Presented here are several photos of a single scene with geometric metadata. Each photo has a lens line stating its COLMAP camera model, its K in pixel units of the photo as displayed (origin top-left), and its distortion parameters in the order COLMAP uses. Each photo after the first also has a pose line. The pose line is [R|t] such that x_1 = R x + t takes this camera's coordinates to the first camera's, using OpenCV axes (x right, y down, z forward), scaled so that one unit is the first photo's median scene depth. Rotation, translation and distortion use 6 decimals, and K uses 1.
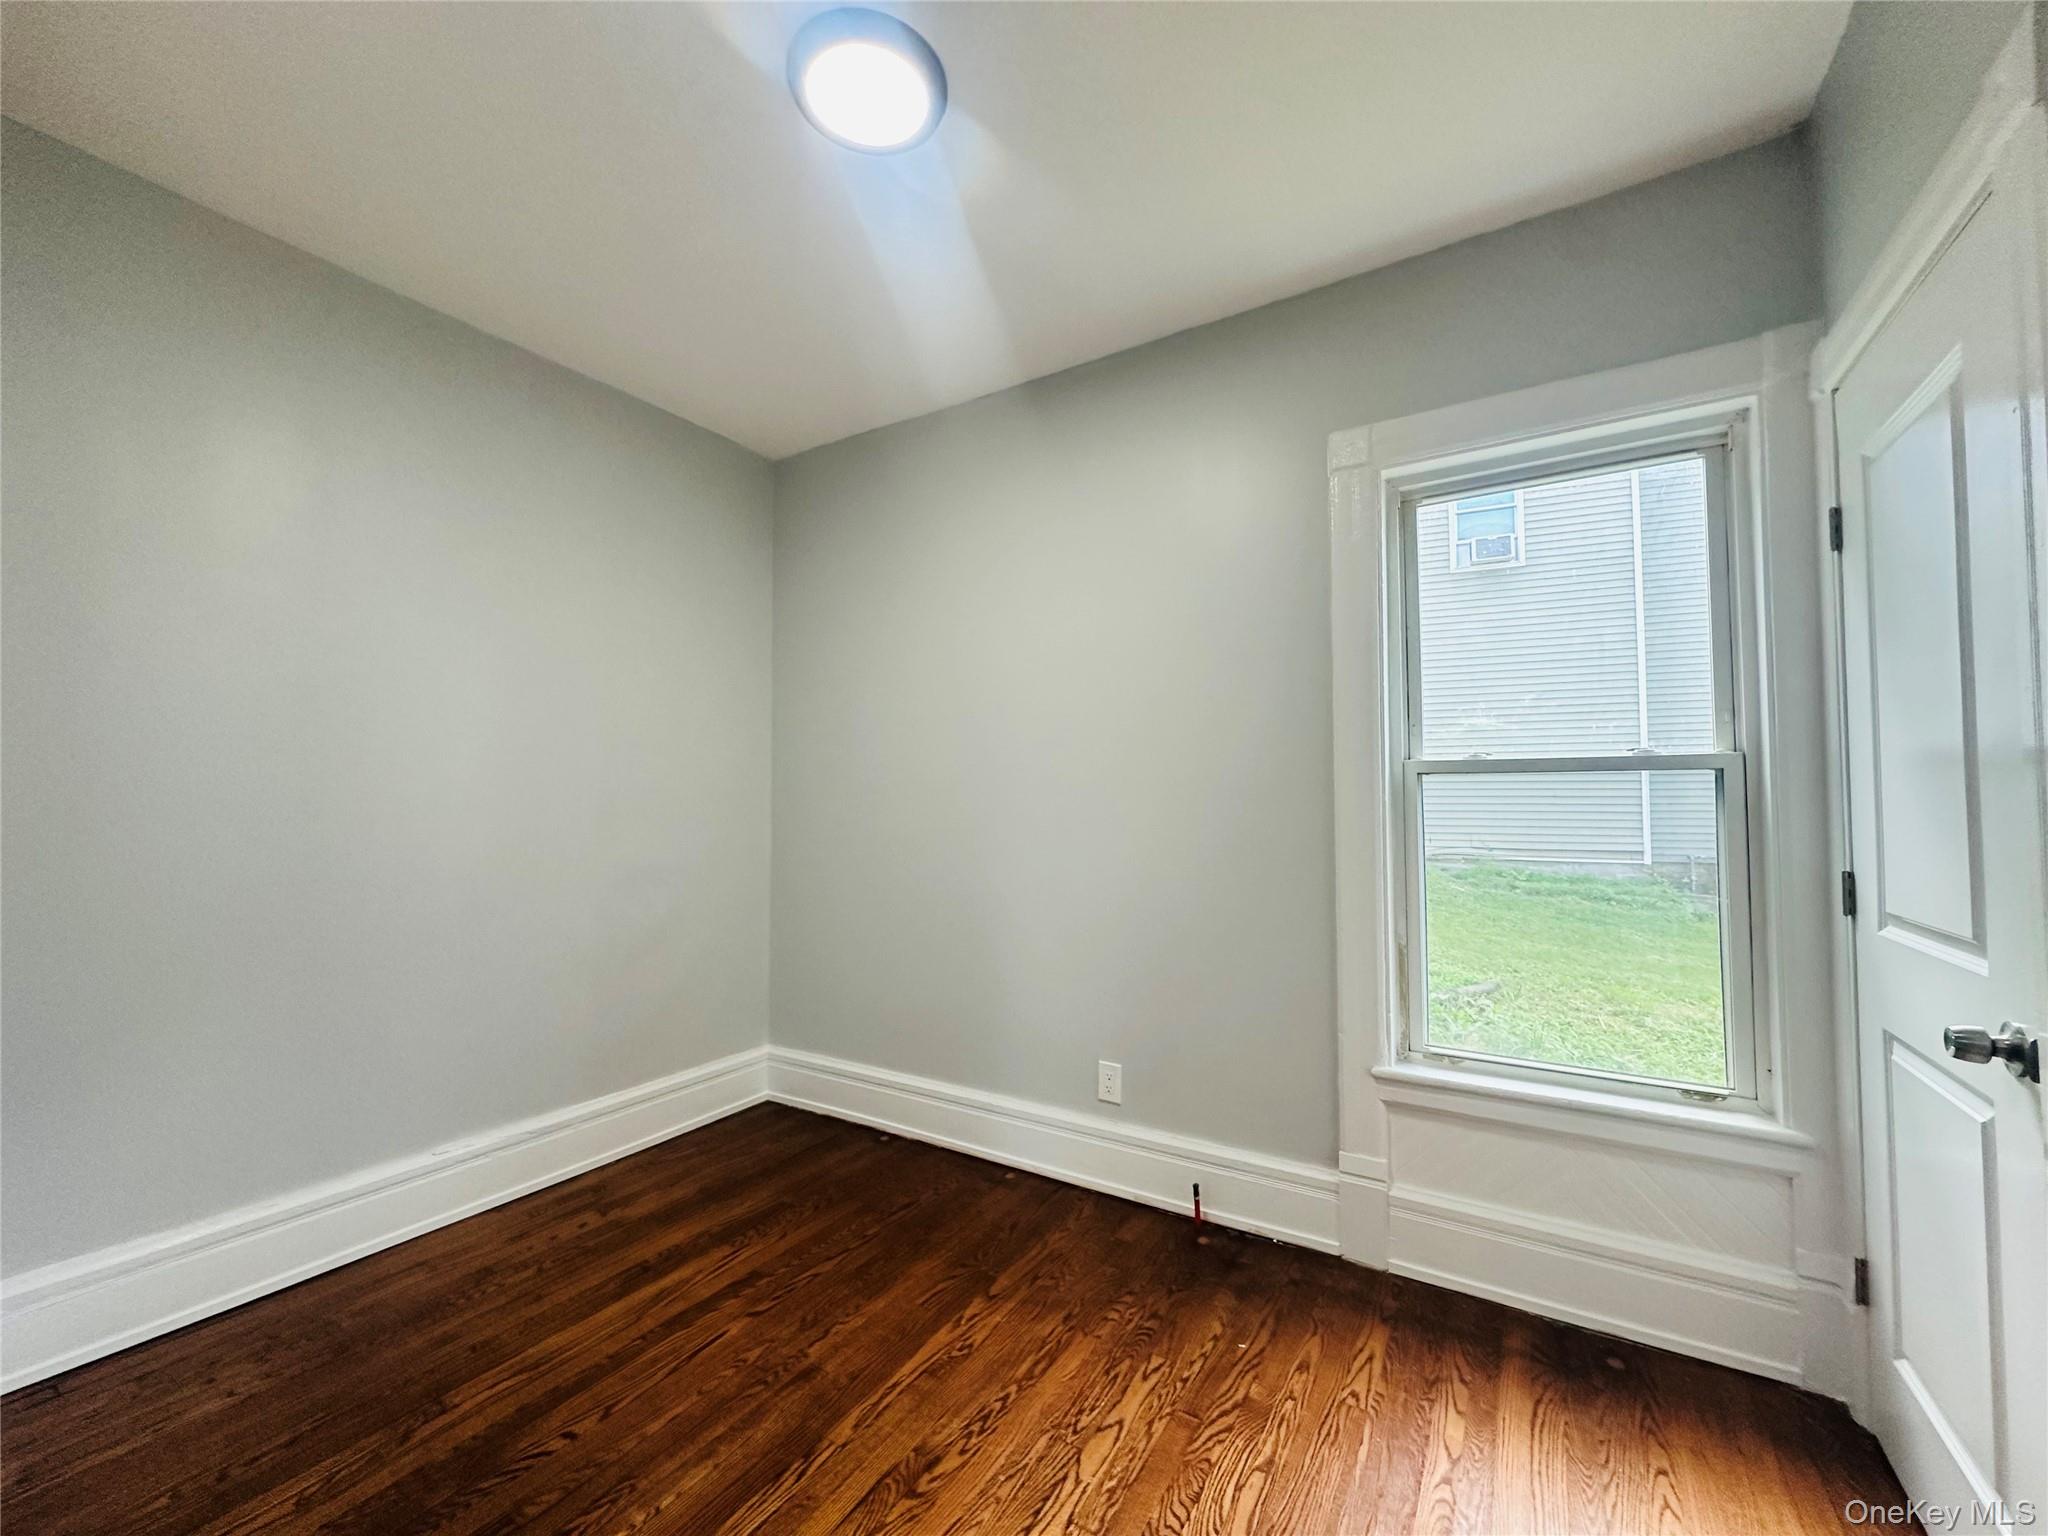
lens RADIAL K [[812.4, 0, 1023.3], [0, 812.4, 767.3], [0, 0, 1]] dist [-0.002873, -0.000341]
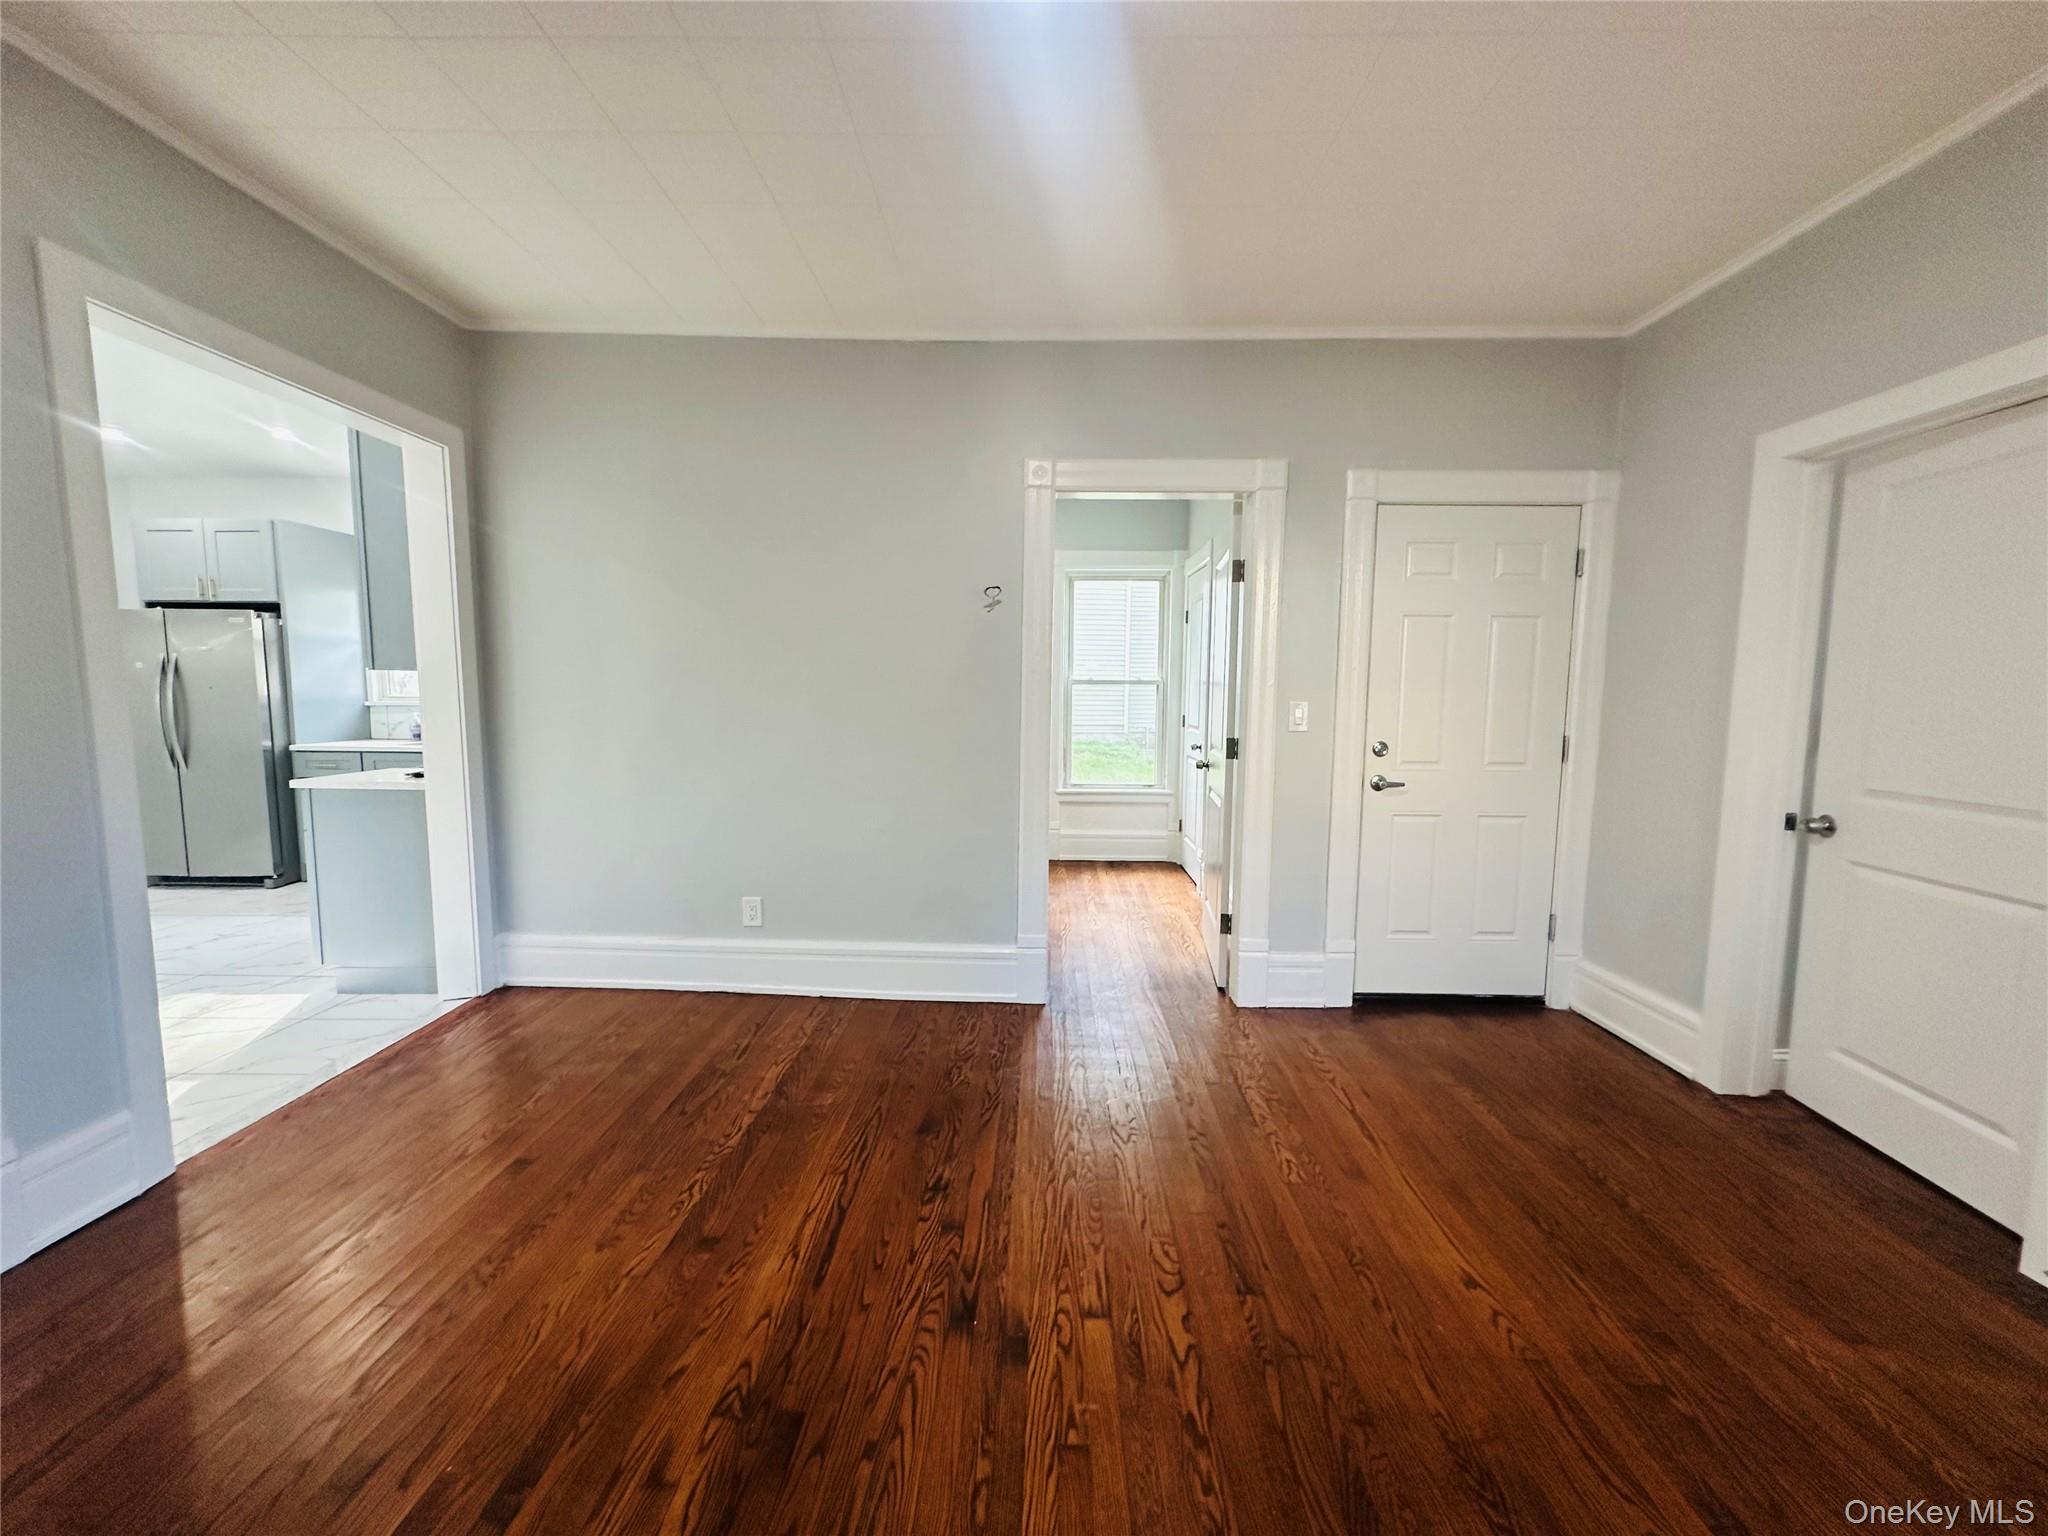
lens RADIAL K [[789.4, 0, 1024.0], [0, 789.4, 768.0], [0, 0, 1]] dist [-0.002978, -0.000294]
pose [[0.861160, -0.041433, 0.506643, -1.122466], [-0.029443, 0.990934, 0.131083, -0.060745], [-0.507480, -0.127800, 0.852133, -1.350794]]
